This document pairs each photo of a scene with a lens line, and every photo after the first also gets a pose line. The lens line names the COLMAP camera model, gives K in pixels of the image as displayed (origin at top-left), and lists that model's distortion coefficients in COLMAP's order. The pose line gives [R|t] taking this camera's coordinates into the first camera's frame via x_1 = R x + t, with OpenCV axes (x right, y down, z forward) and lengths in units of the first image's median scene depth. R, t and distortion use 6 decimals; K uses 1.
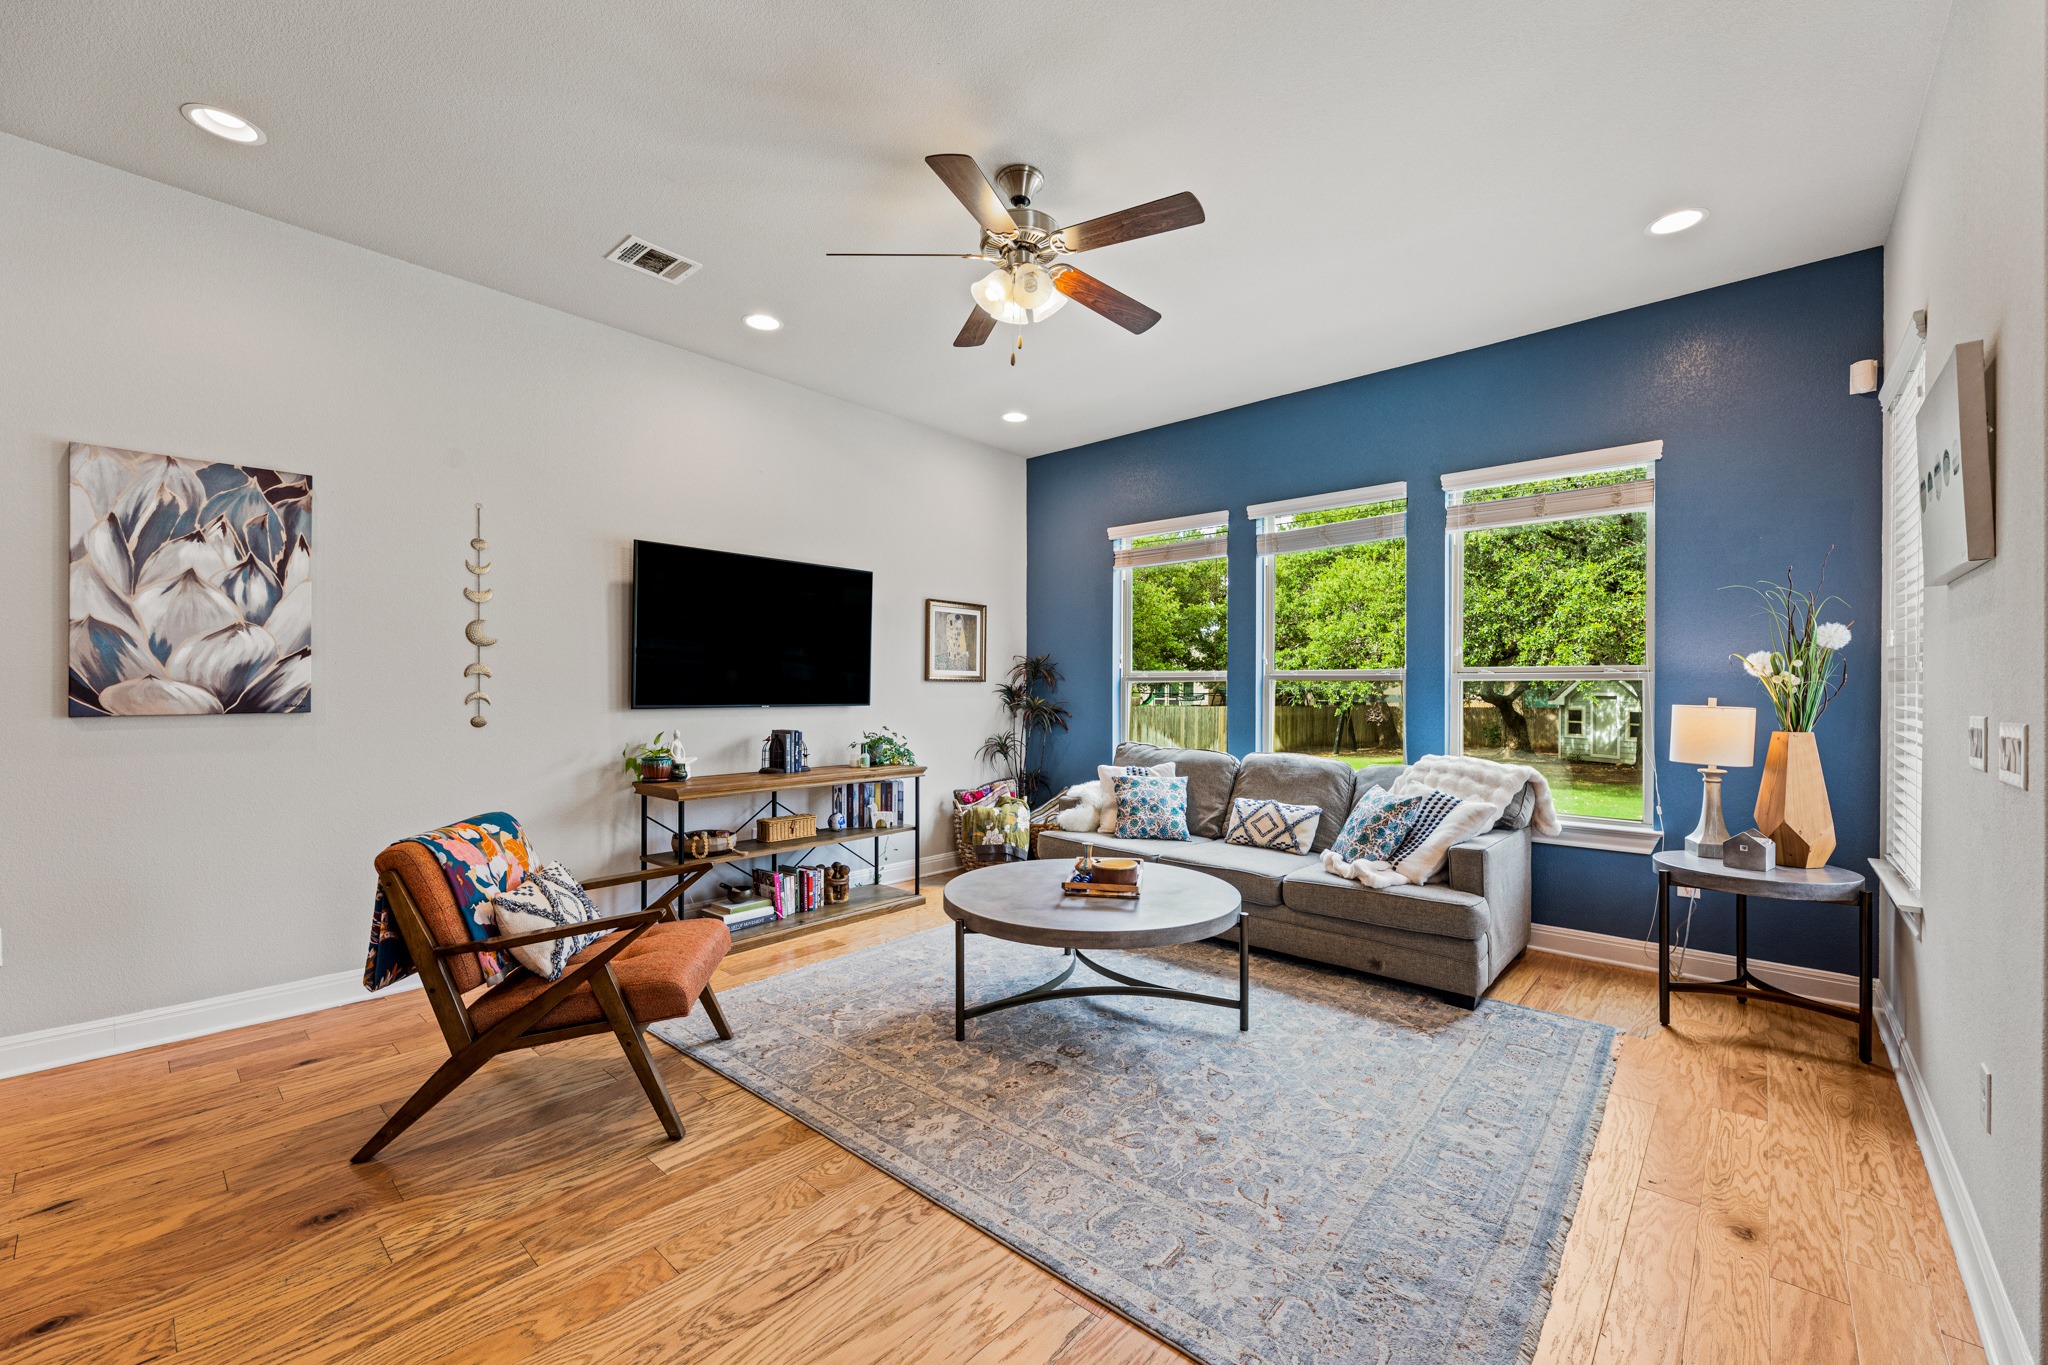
lens RADIAL K [[842.4, 0, 1025.5], [0, 842.4, 693.4], [0, 0, 1]] dist [-0.002411, -0.000145]
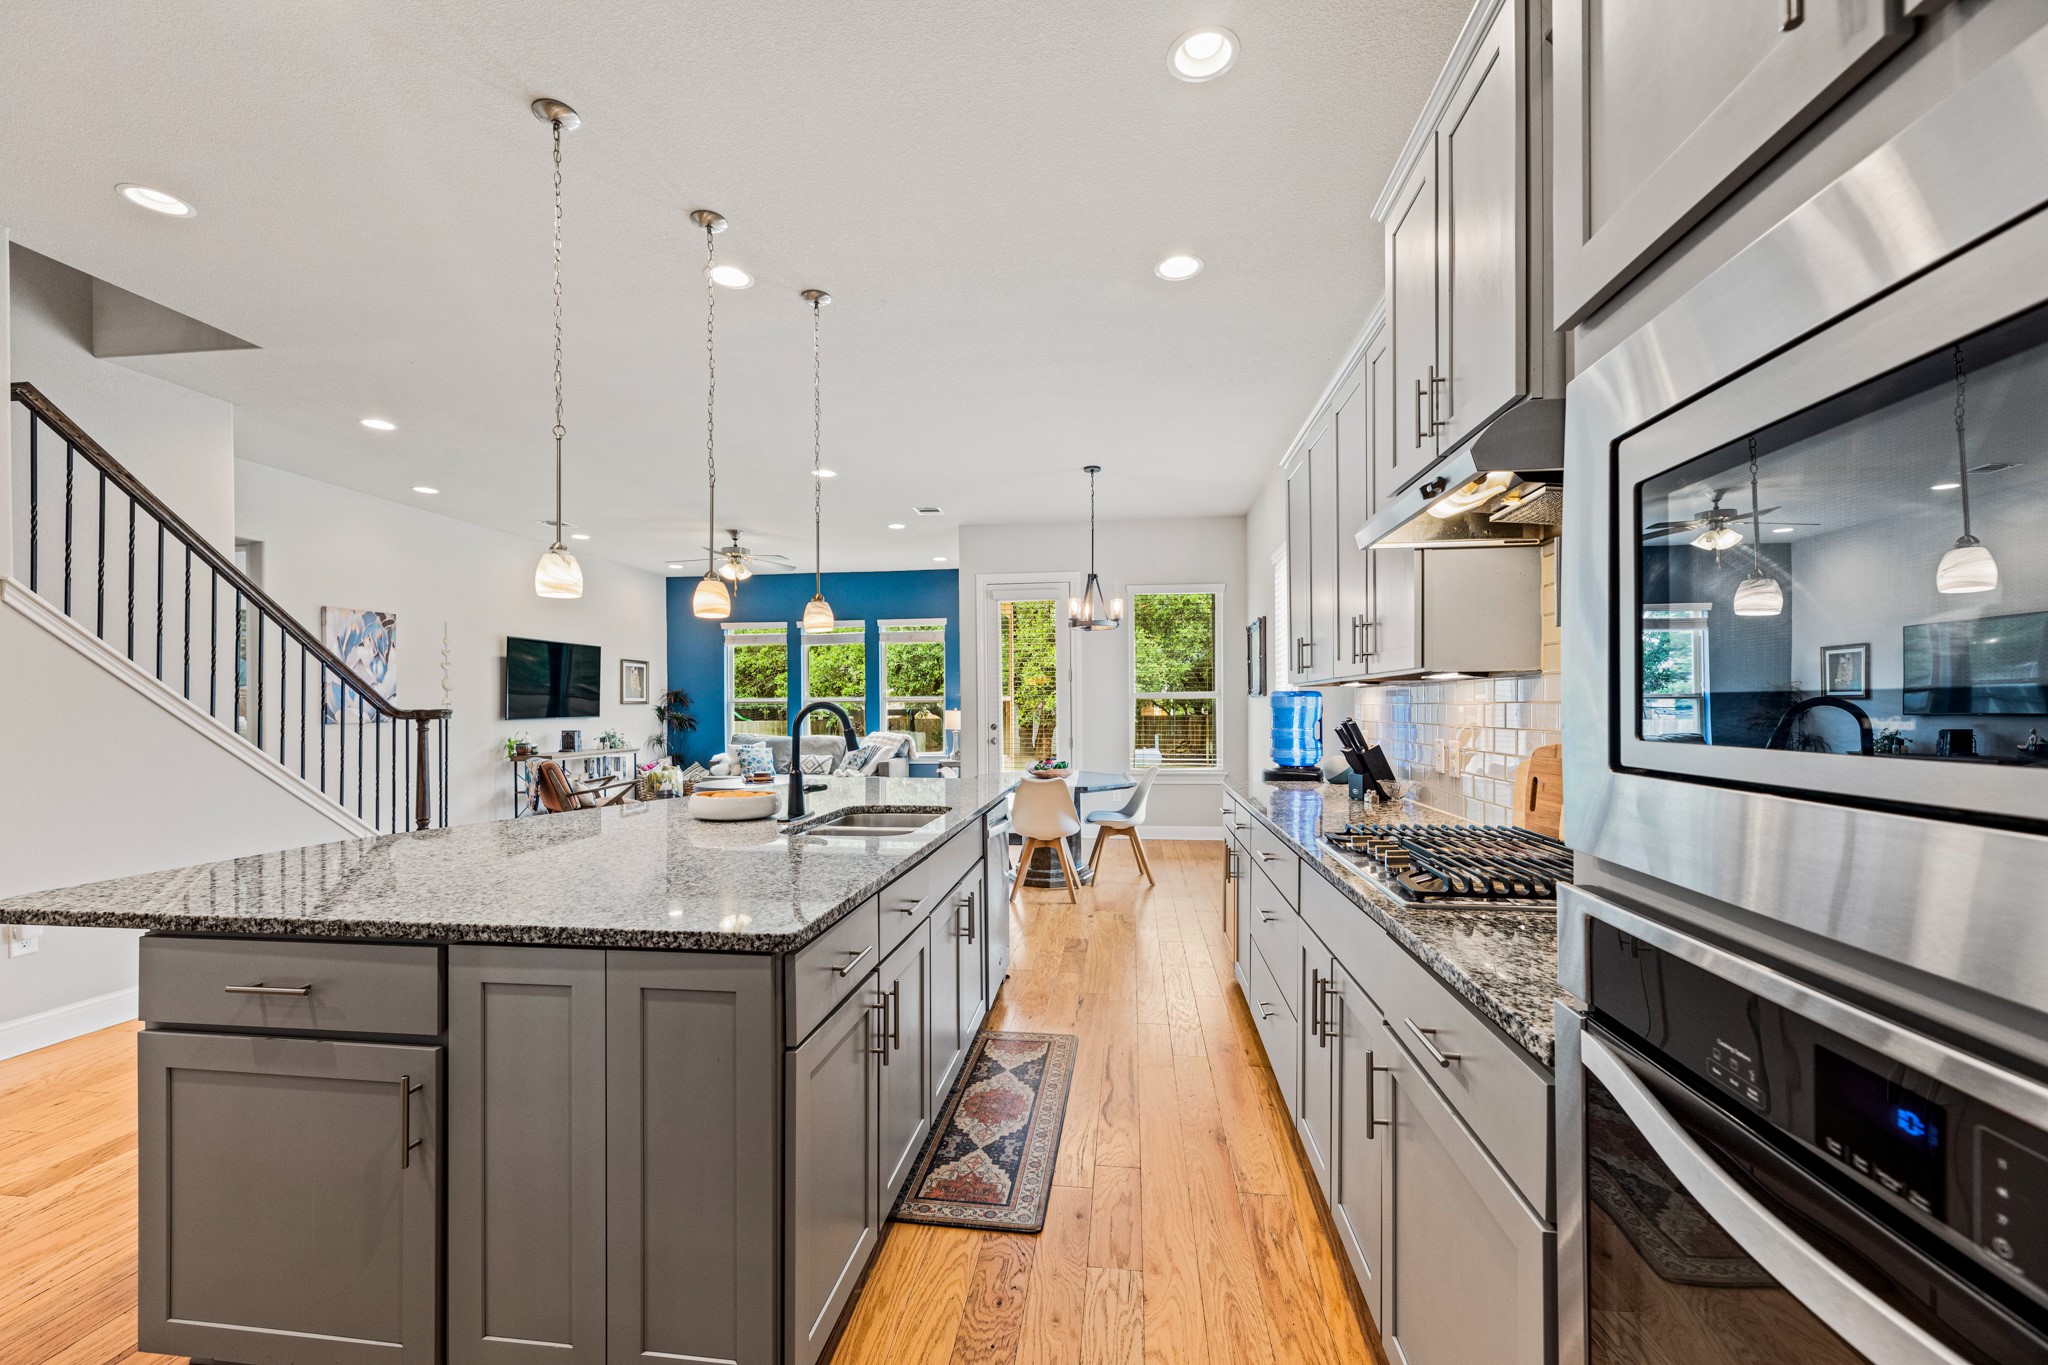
lens RADIAL K [[831.0, 0, 1022.7], [0, 831.0, 699.2], [0, 0, 1]] dist [-0.000691, -0.000044]
pose [[0.830427, -0.003522, 0.557117, -0.453159], [0.010657, 0.999897, -0.009564, 0.001114], [-0.557026, 0.013879, 0.830379, -1.110860]]
